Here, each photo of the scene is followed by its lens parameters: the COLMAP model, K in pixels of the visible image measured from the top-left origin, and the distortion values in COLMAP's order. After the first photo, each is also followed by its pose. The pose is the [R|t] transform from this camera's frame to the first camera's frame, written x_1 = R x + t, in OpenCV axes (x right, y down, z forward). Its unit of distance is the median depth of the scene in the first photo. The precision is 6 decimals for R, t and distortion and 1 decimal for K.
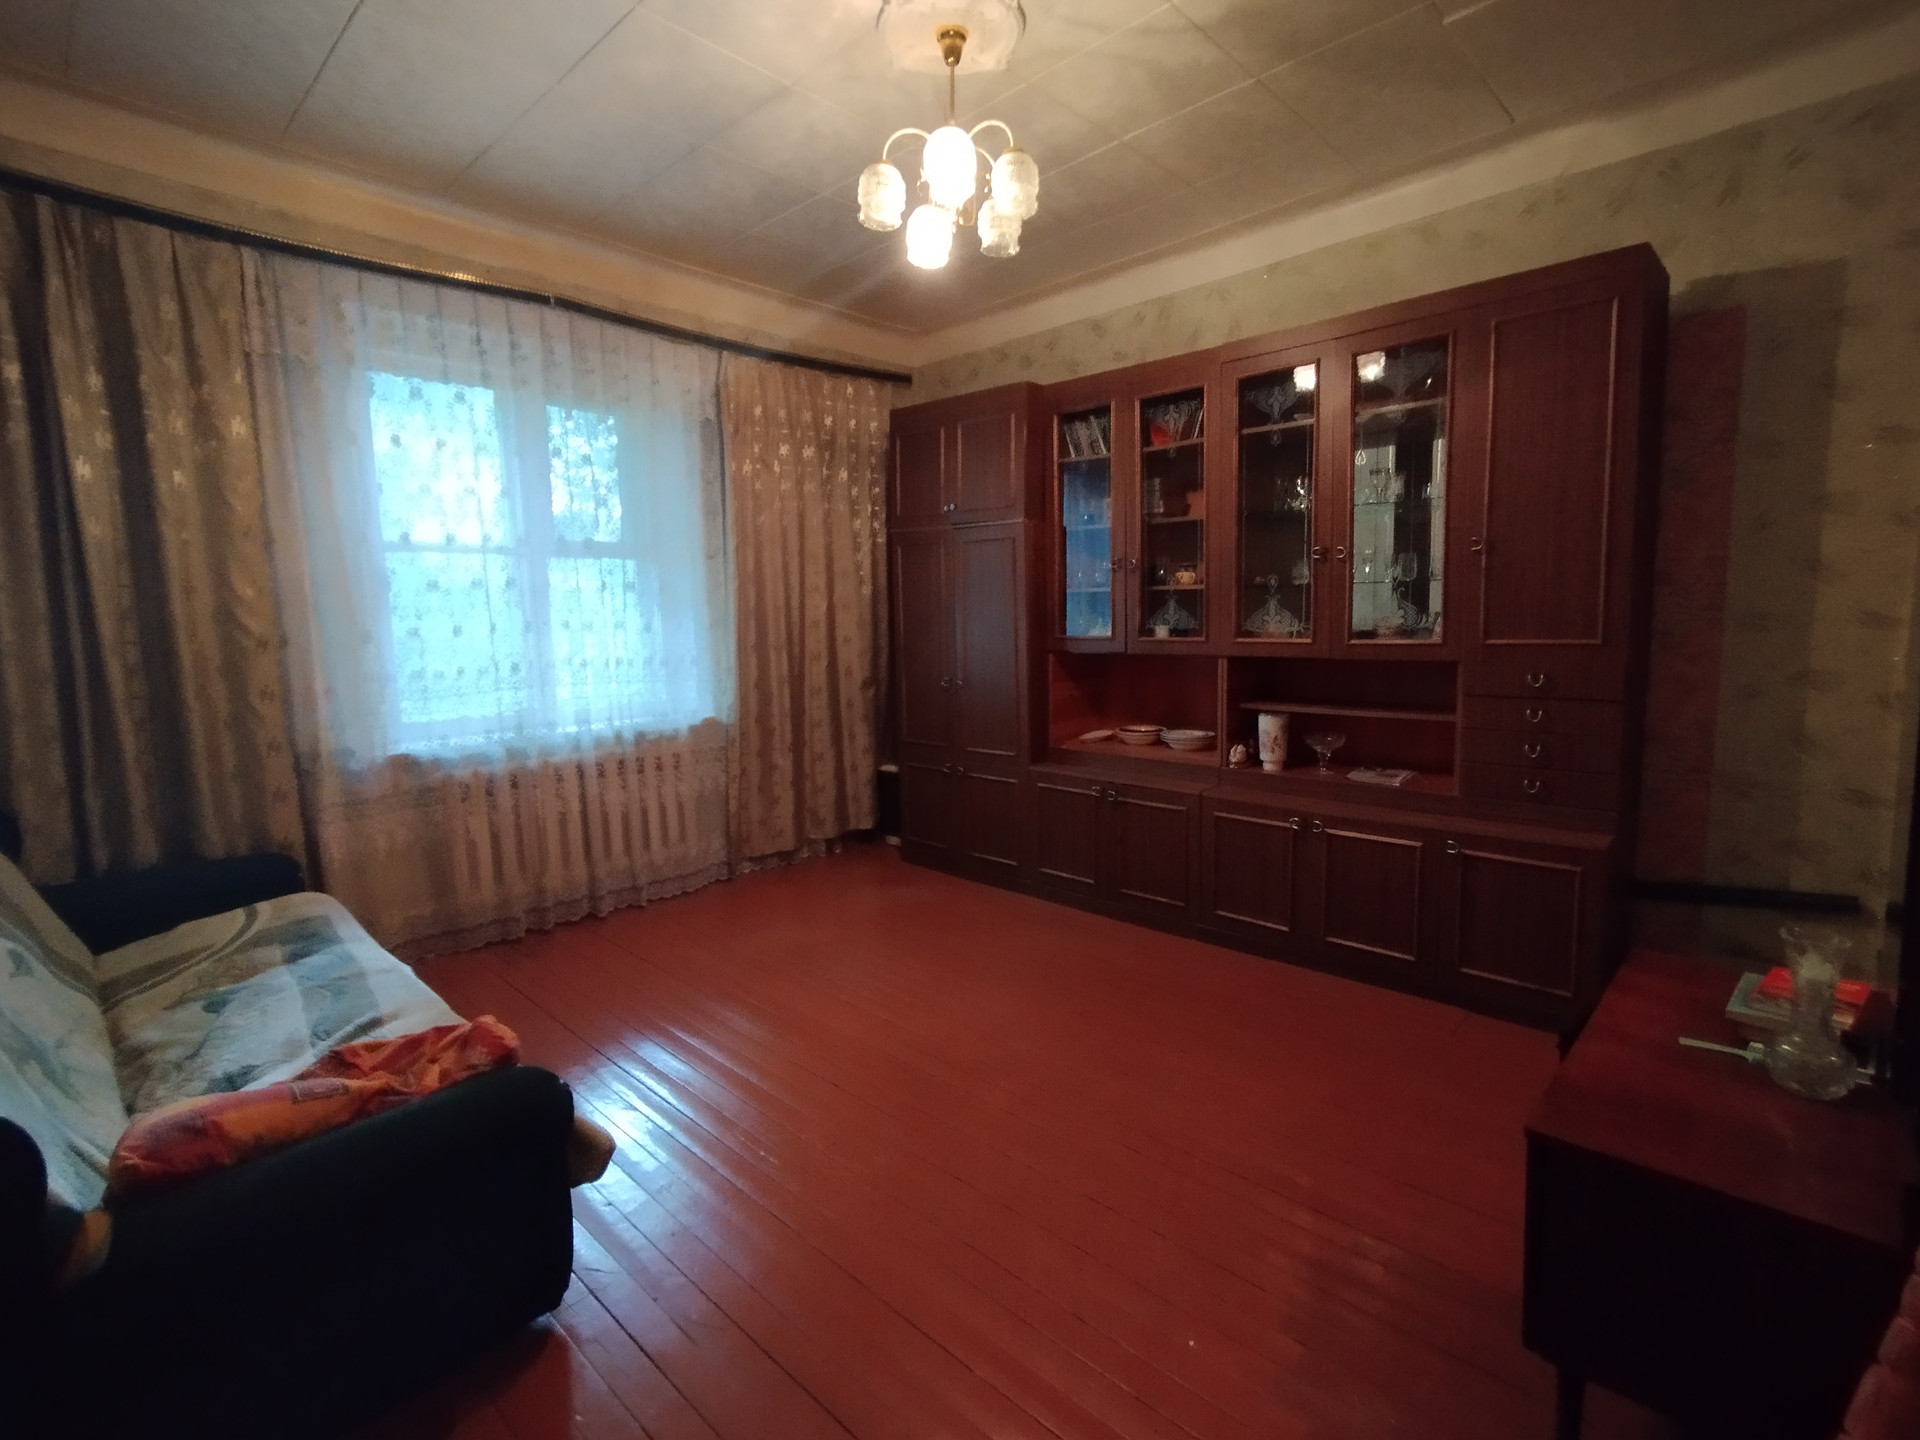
lens RADIAL K [[887.8, 0, 967.4], [0, 887.8, 712.5], [0, 0, 1]] dist [0.012259, -0.004506]
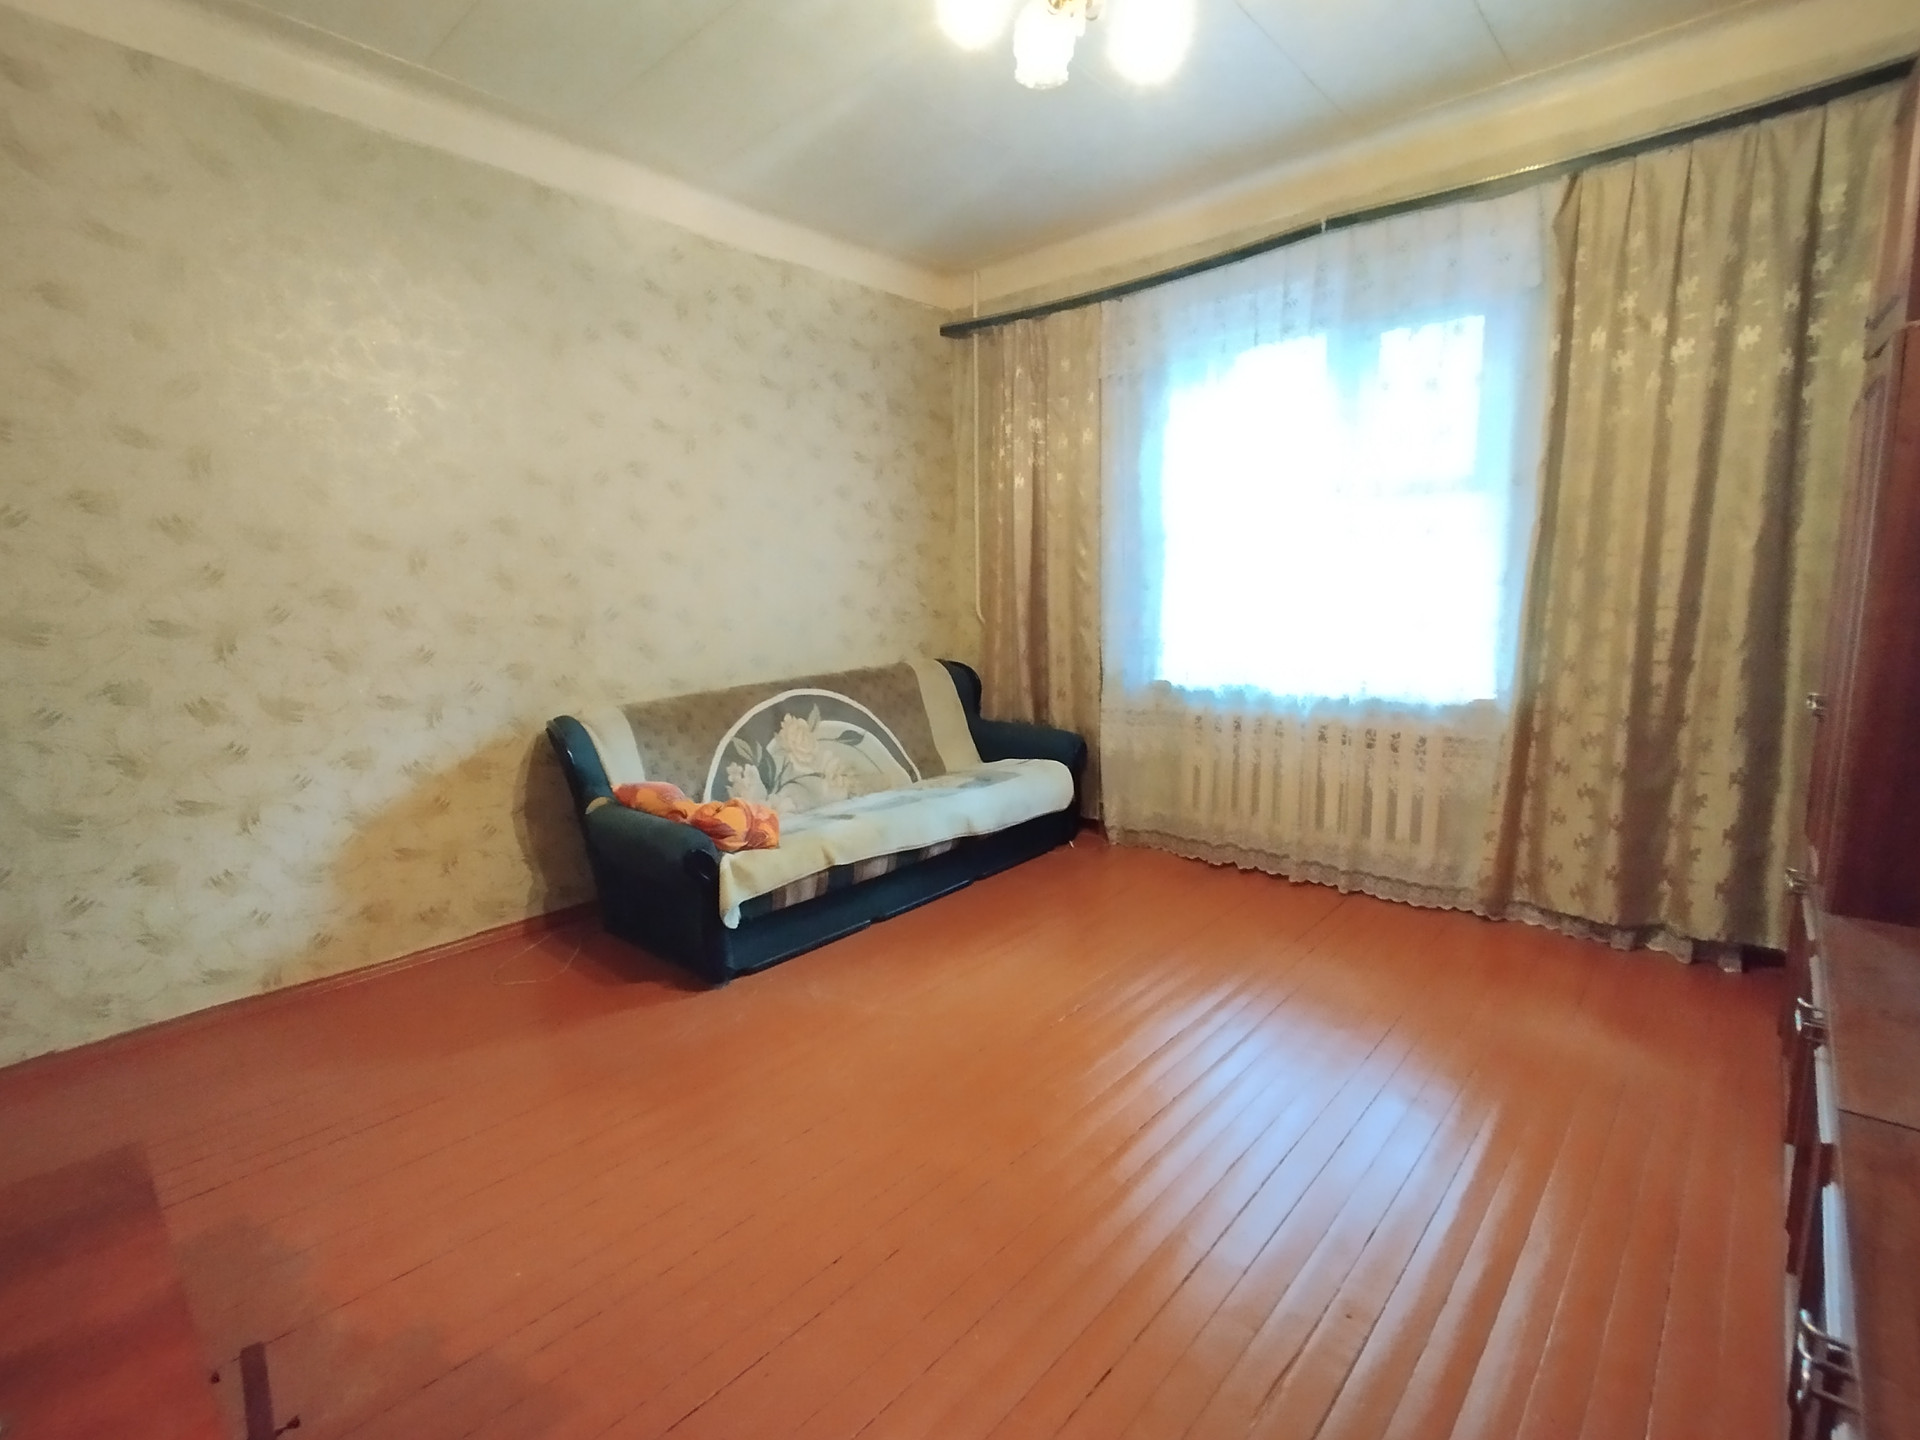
lens RADIAL K [[887.8, 0, 962.2], [0, 887.8, 724.4], [0, 0, 1]] dist [0.012259, -0.004506]
pose [[0.020980, 0.171855, -0.984899, 0.422485], [-0.099041, 0.980627, 0.169000, -0.054900], [0.994862, 0.094000, 0.037595, 0.501174]]
